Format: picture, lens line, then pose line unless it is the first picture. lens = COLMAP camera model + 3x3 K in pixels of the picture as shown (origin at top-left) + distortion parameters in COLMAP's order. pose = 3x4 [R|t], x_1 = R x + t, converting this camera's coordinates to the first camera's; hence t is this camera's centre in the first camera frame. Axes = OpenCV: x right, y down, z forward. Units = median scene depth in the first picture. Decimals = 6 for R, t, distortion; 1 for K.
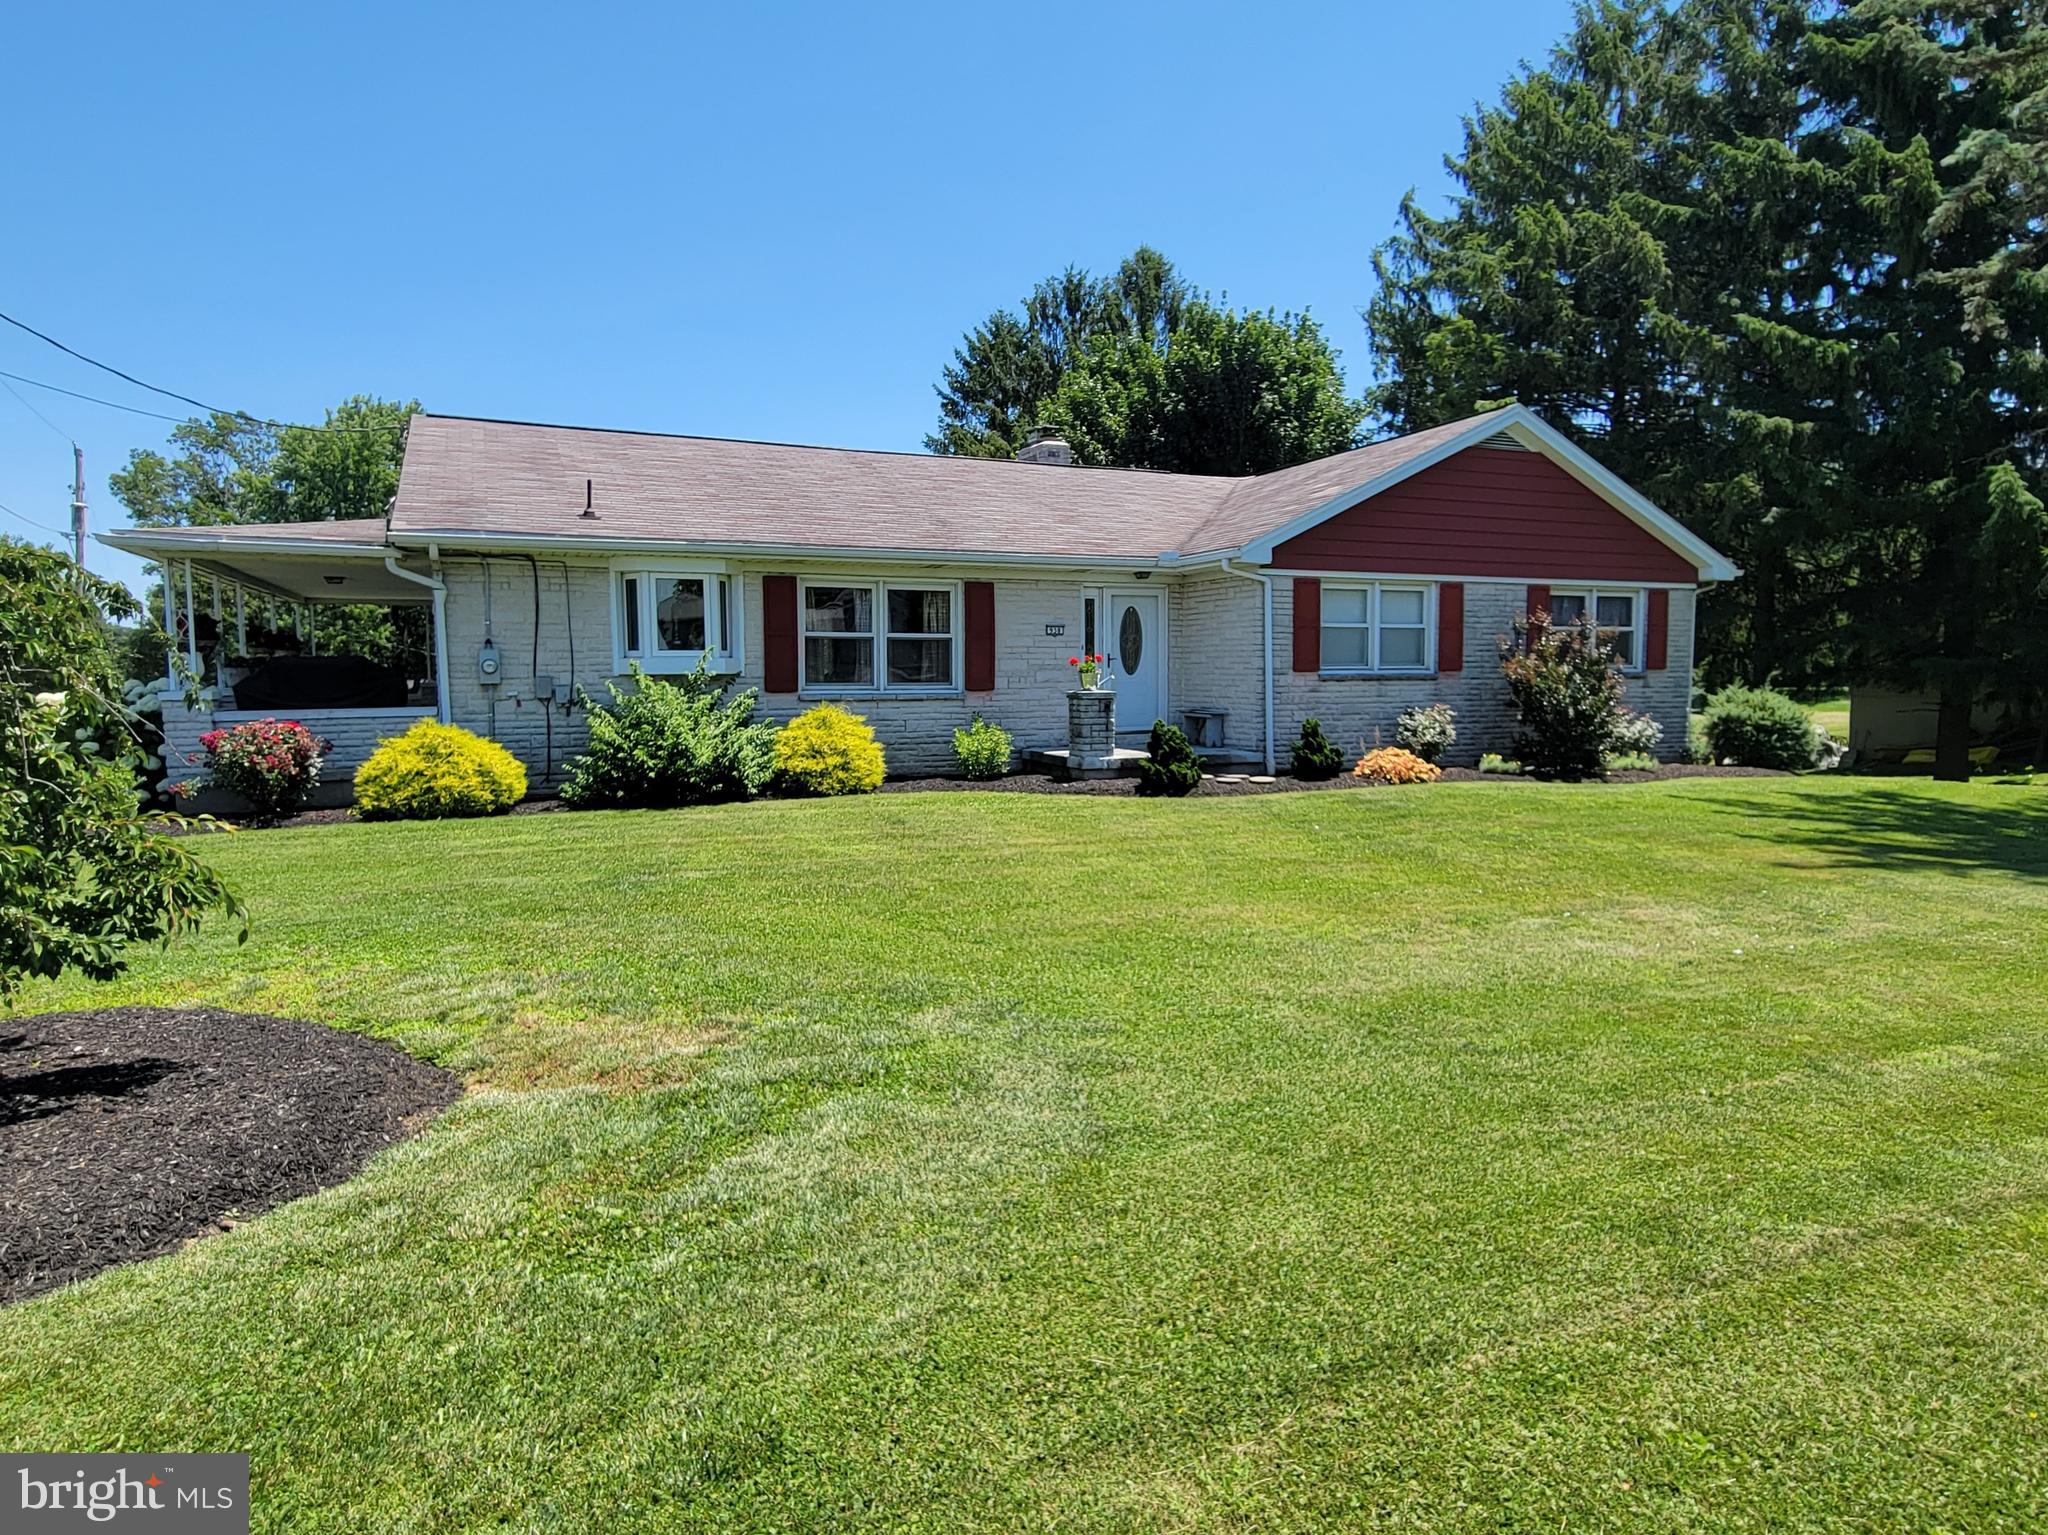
lens RADIAL K [[1214.6, 0, 1024.0], [0, 1214.6, 767.5], [0, 0, 1]] dist [0.015508, -0.001181]
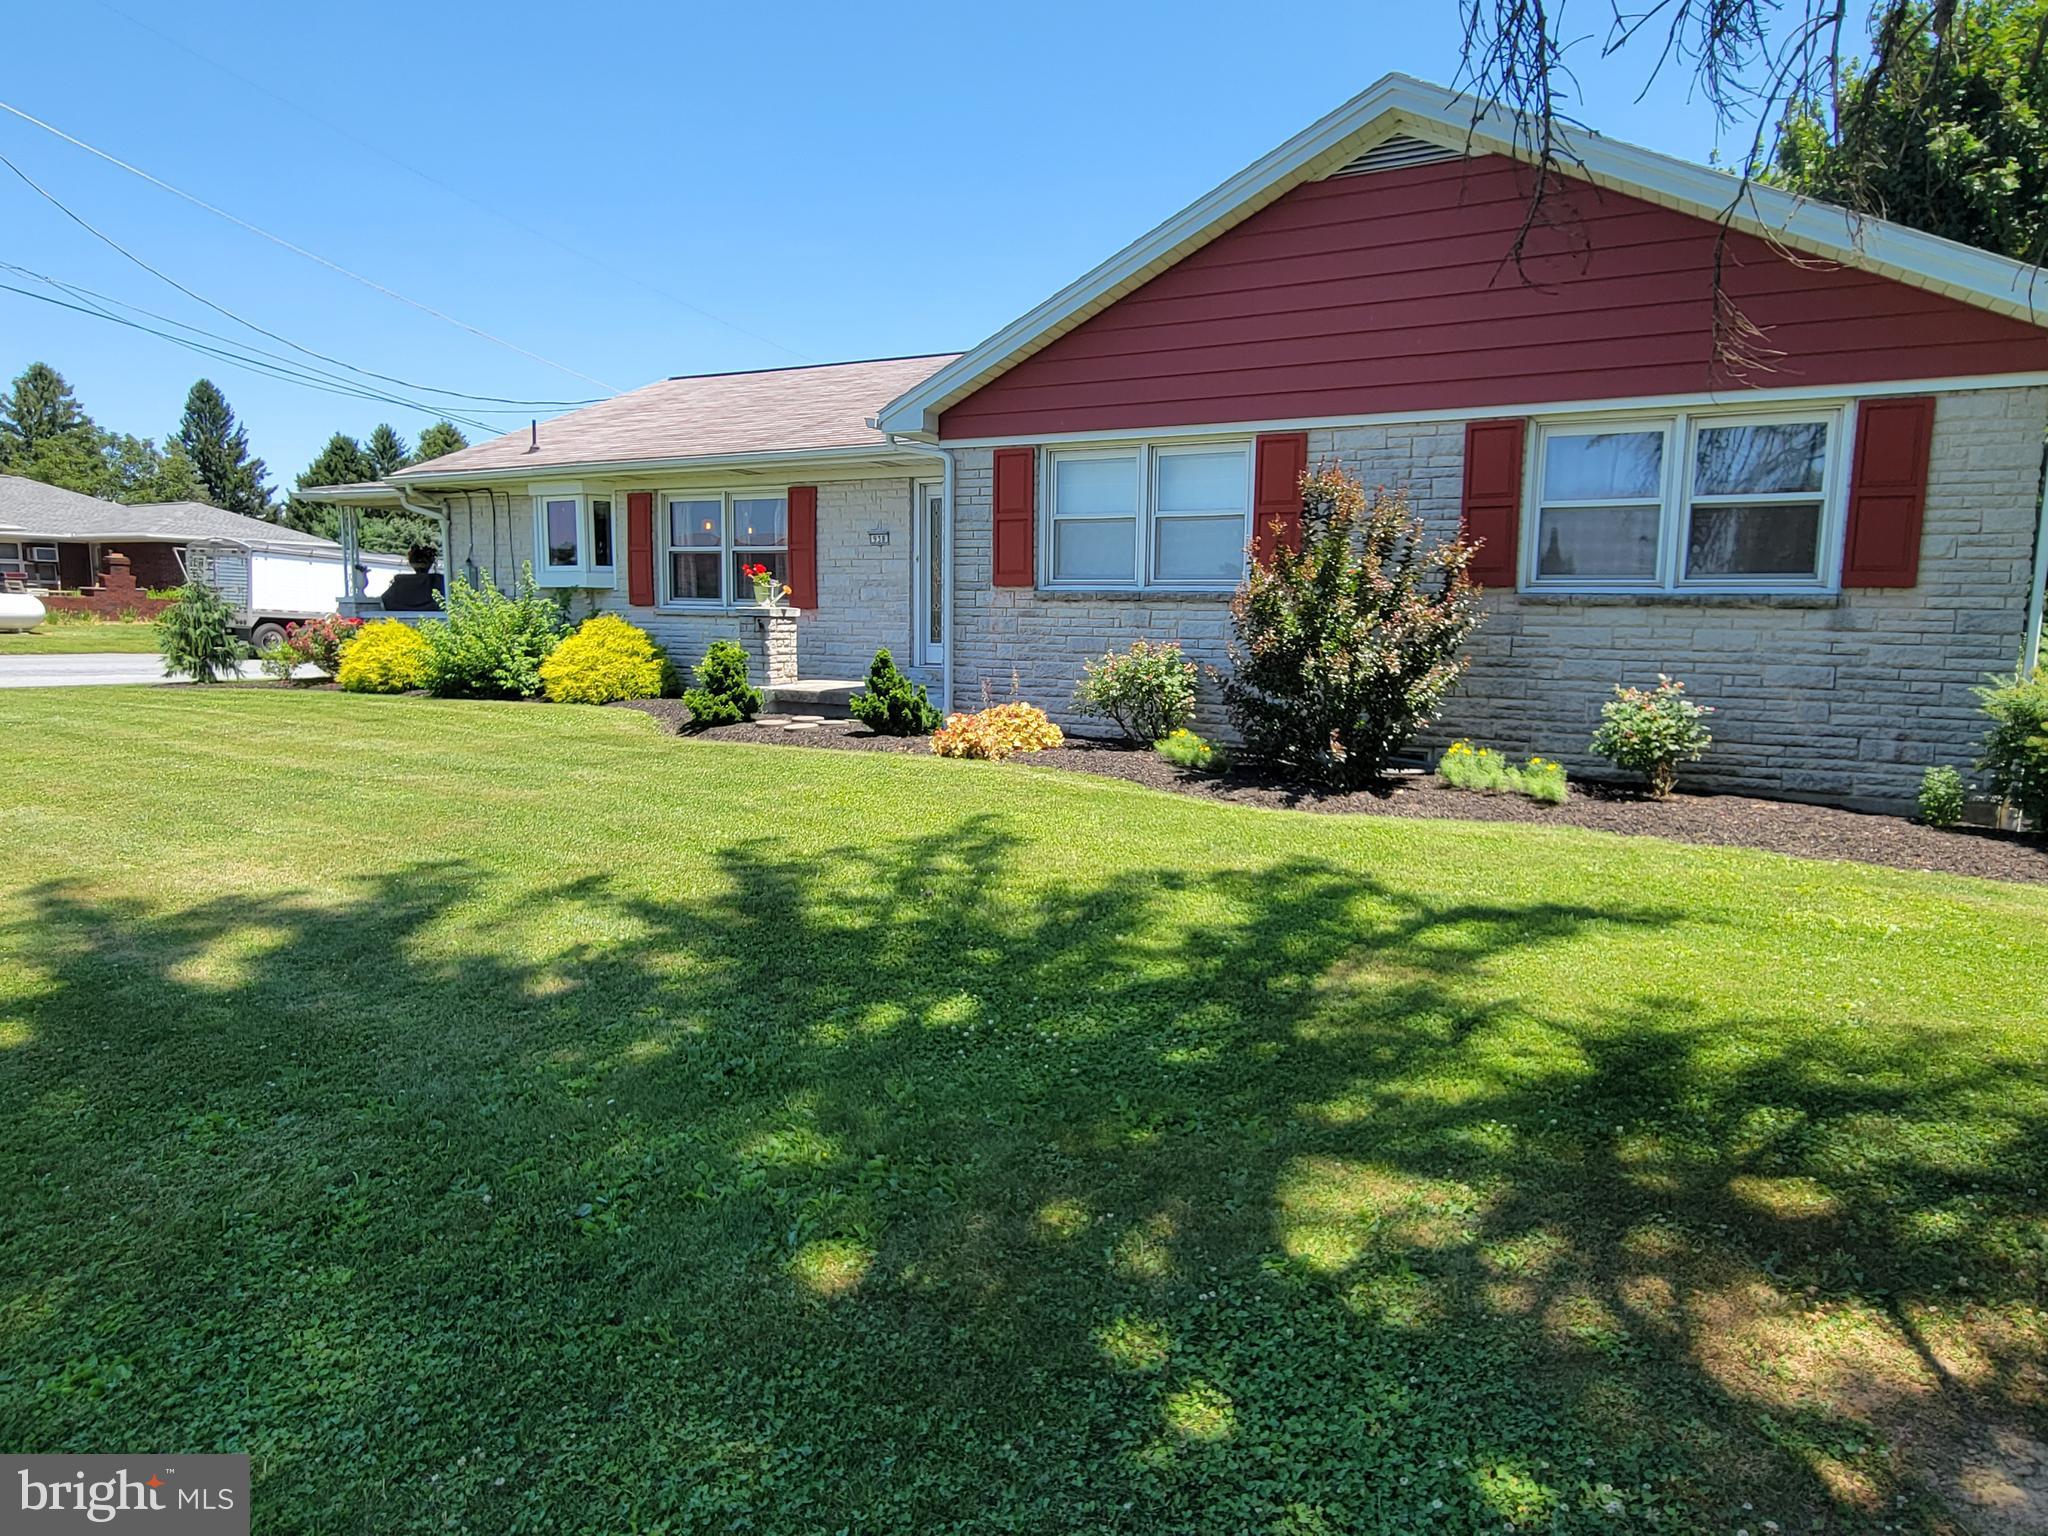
lens RADIAL K [[1250.1, 0, 1024.0], [0, 1250.1, 768.0], [0, 0, 1]] dist [0.007777, -0.001297]
pose [[0.604343, 0.112420, -0.788753, 0.814249], [-0.078358, 0.993582, 0.081576, -0.035180], [0.792862, 0.012505, 0.609273, 0.579882]]
